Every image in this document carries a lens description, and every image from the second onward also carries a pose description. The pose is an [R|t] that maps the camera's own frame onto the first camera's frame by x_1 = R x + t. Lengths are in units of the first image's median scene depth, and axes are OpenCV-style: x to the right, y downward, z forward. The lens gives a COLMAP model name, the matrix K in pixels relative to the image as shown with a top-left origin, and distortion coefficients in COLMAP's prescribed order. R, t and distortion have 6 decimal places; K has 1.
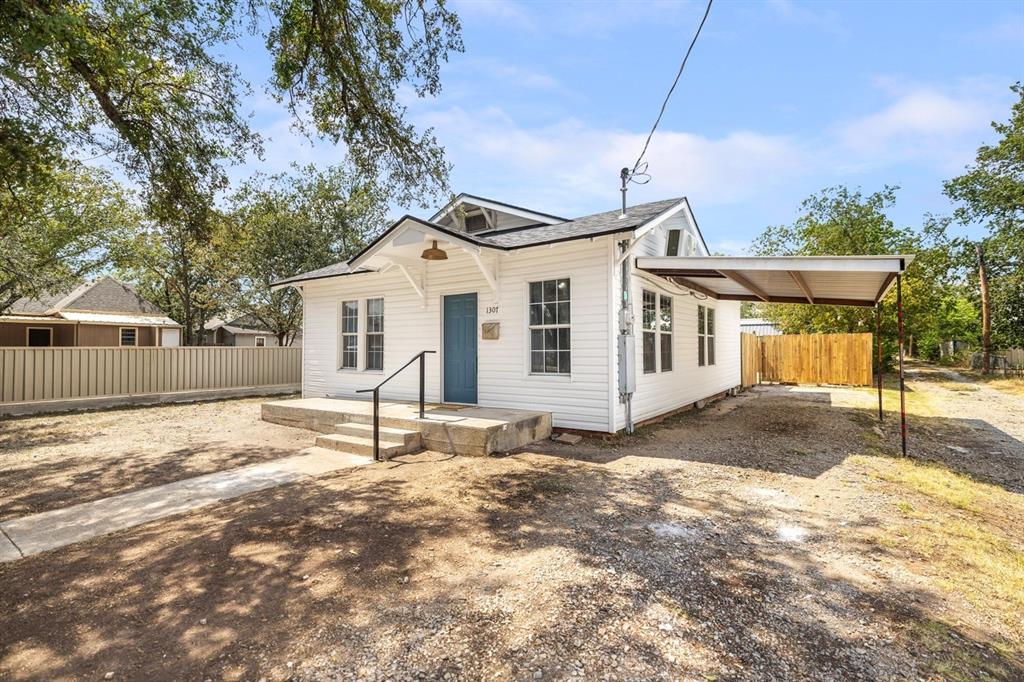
lens RADIAL K [[474.2, 0, 512.8], [0, 474.2, 341.1], [0, 0, 1]] dist [-0.000045, 0.002296]
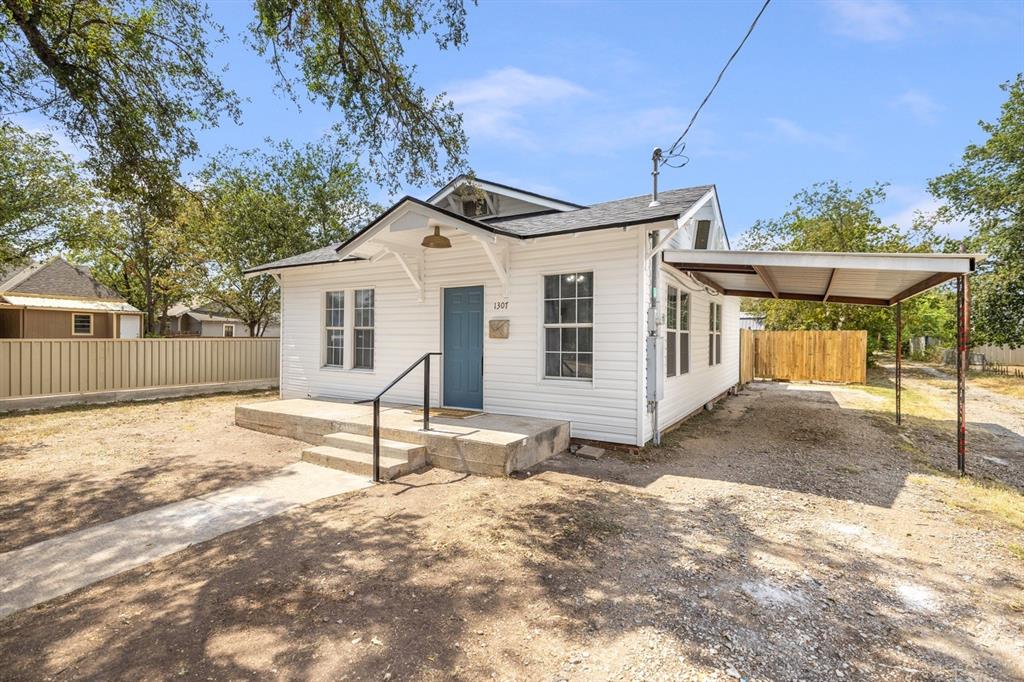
lens RADIAL K [[474.2, 0, 513.6], [0, 474.2, 339.6], [0, 0, 1]] dist [-0.000045, 0.002296]
pose [[0.998509, 0.009984, 0.053670, -0.071715], [-0.011069, 0.999740, 0.019960, -0.020248], [-0.053457, -0.020524, 0.998359, 0.109364]]
